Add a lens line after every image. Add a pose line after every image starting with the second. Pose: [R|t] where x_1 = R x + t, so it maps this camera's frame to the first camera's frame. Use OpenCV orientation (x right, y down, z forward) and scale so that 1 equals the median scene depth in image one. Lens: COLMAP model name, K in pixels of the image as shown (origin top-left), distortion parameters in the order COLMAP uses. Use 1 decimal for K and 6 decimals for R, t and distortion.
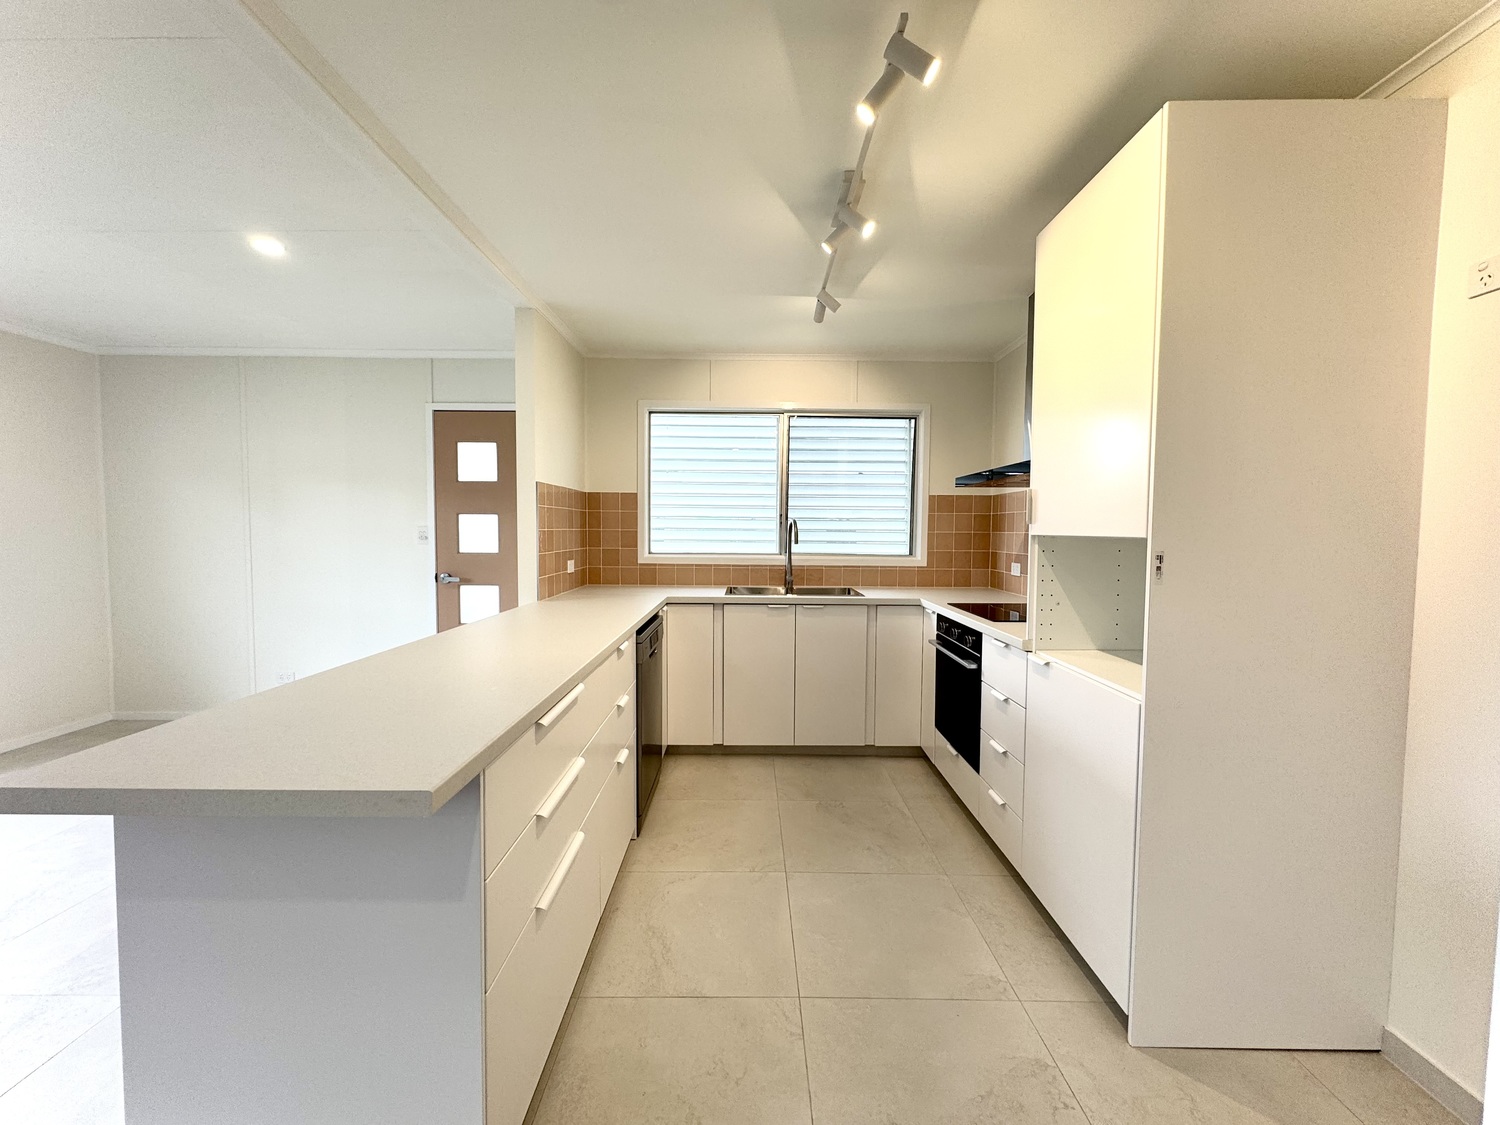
lens RADIAL K [[594.8, 0, 747.6], [0, 594.8, 561.6], [0, 0, 1]] dist [0.001575, 0.000311]
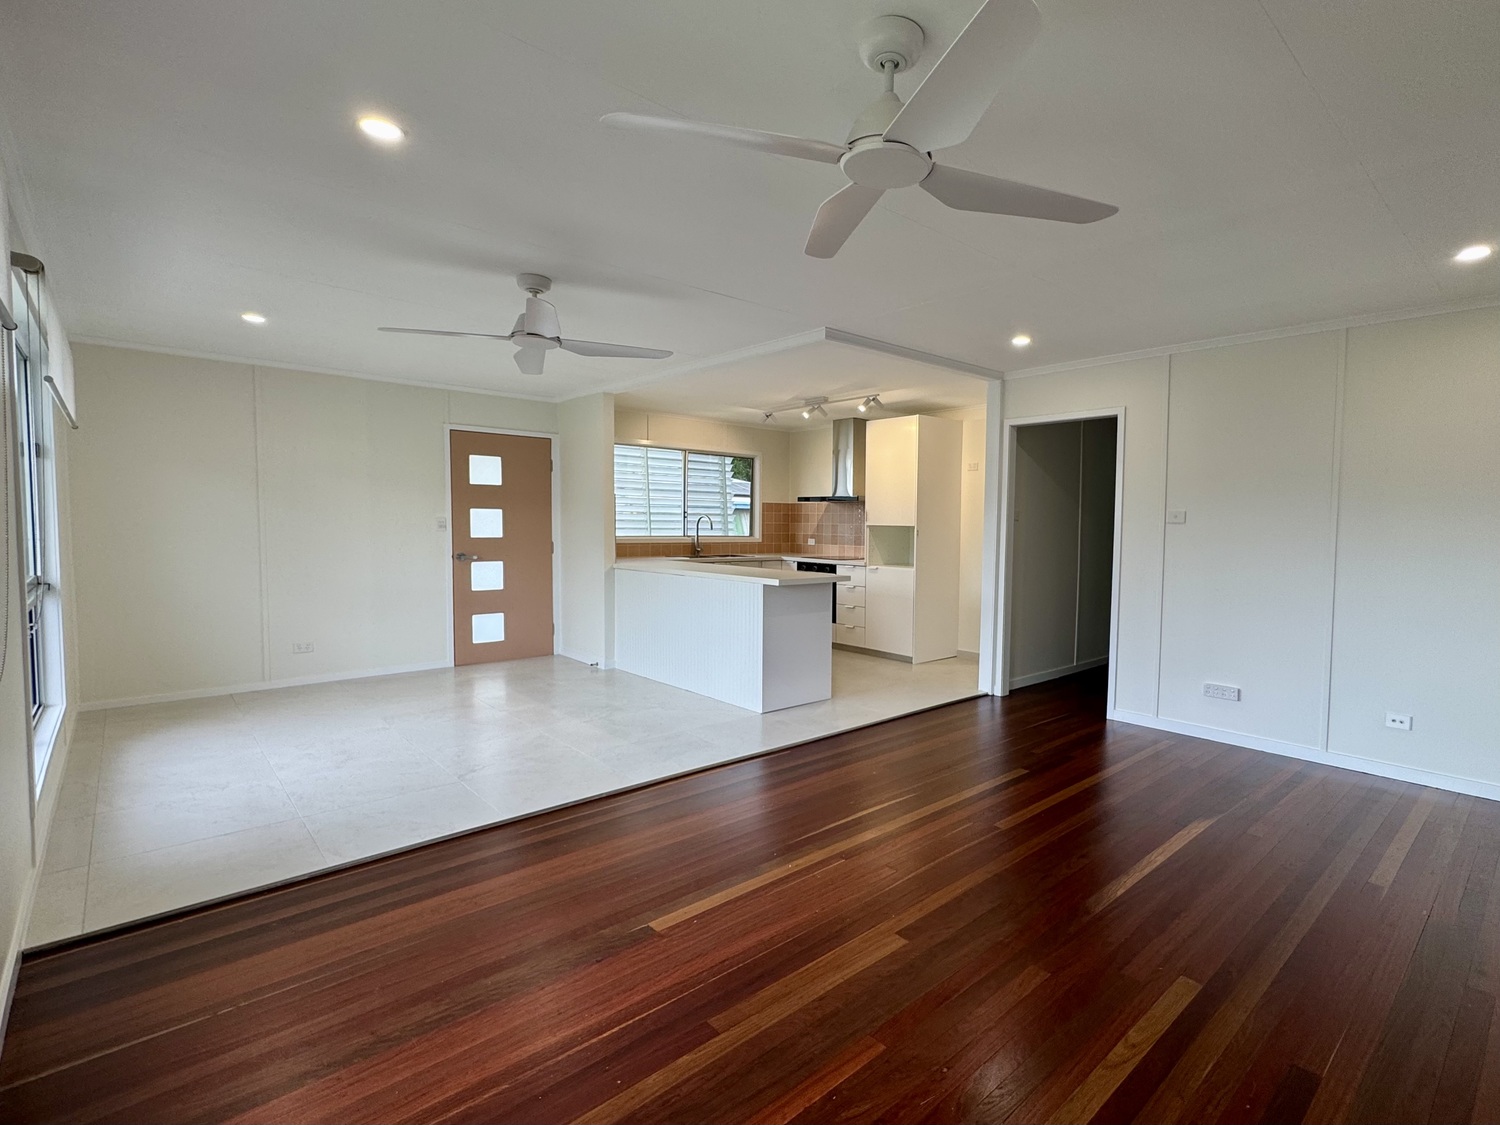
lens RADIAL K [[594.8, 0, 758.0], [0, 594.8, 560.2], [0, 0, 1]] dist [0.001575, 0.000311]
pose [[0.827918, -0.032125, 0.559928, -0.844415], [0.023116, 0.999464, 0.023163, 0.024303], [-0.560372, -0.006233, 0.828218, -0.573191]]
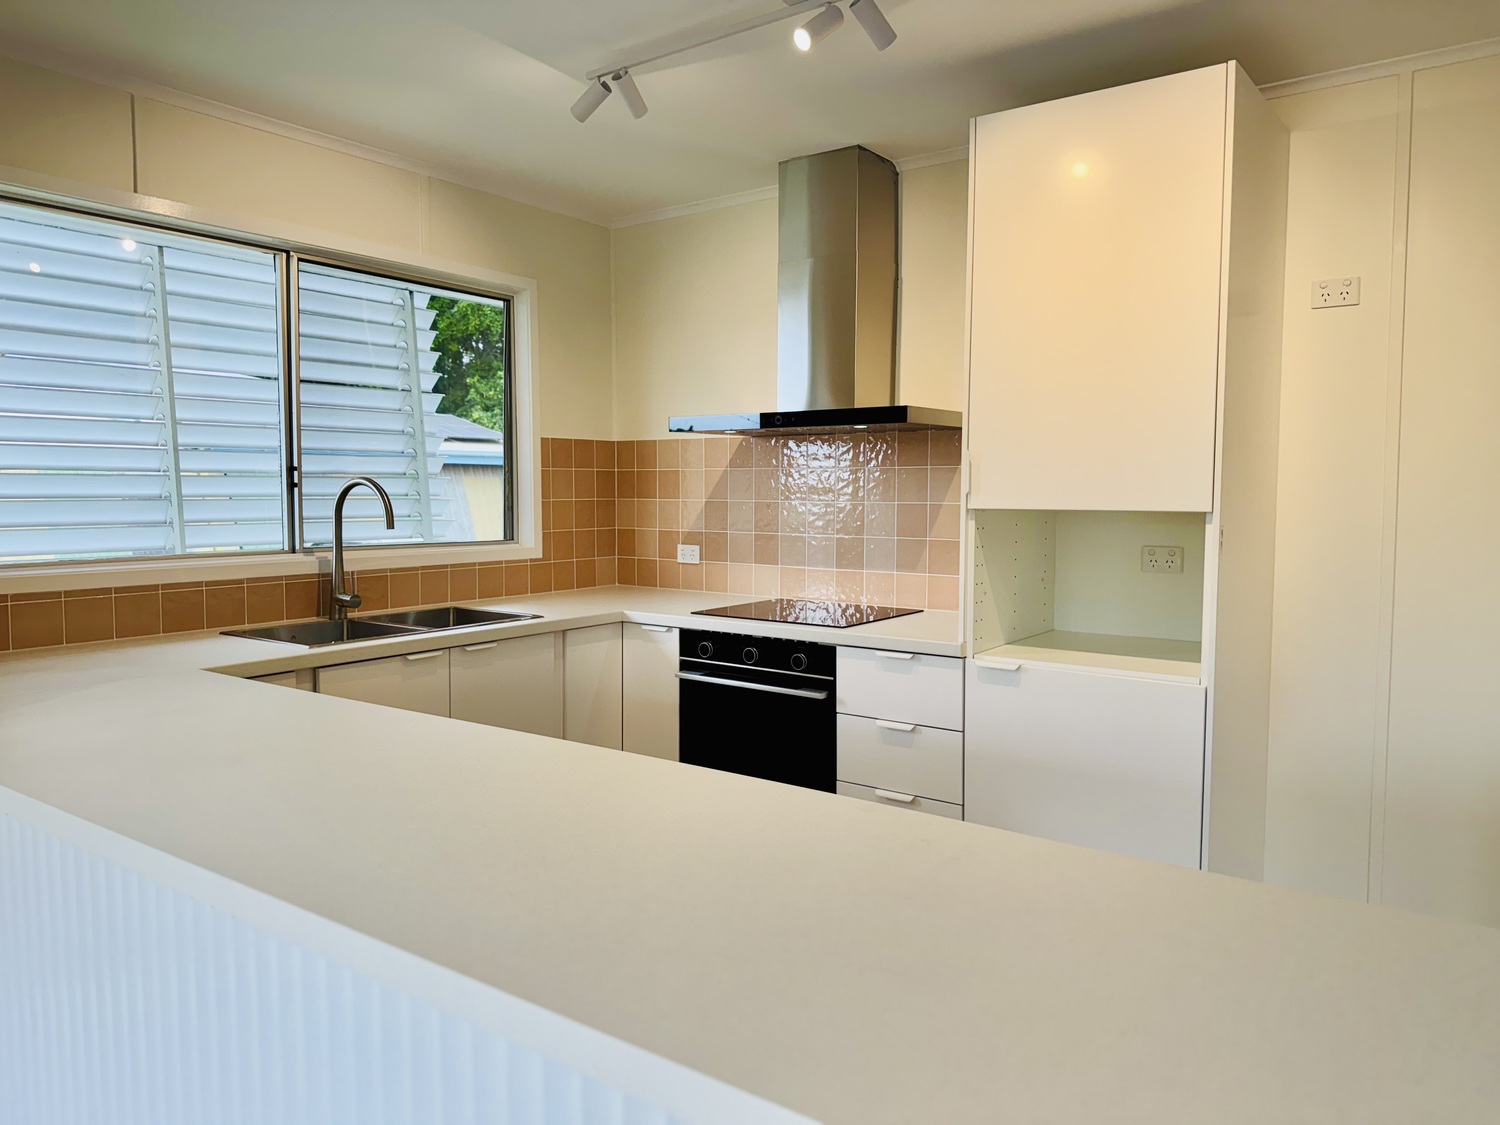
lens RADIAL K [[1041.9, 0, 745.9], [0, 1041.9, 570.0], [0, 0, 1]] dist [-0.001268, -0.004577]
pose [[0.600129, -0.067784, 0.797026, -0.470627], [0.045925, 0.997679, 0.050270, -0.027490], [-0.798584, 0.006435, 0.601849, 0.254112]]
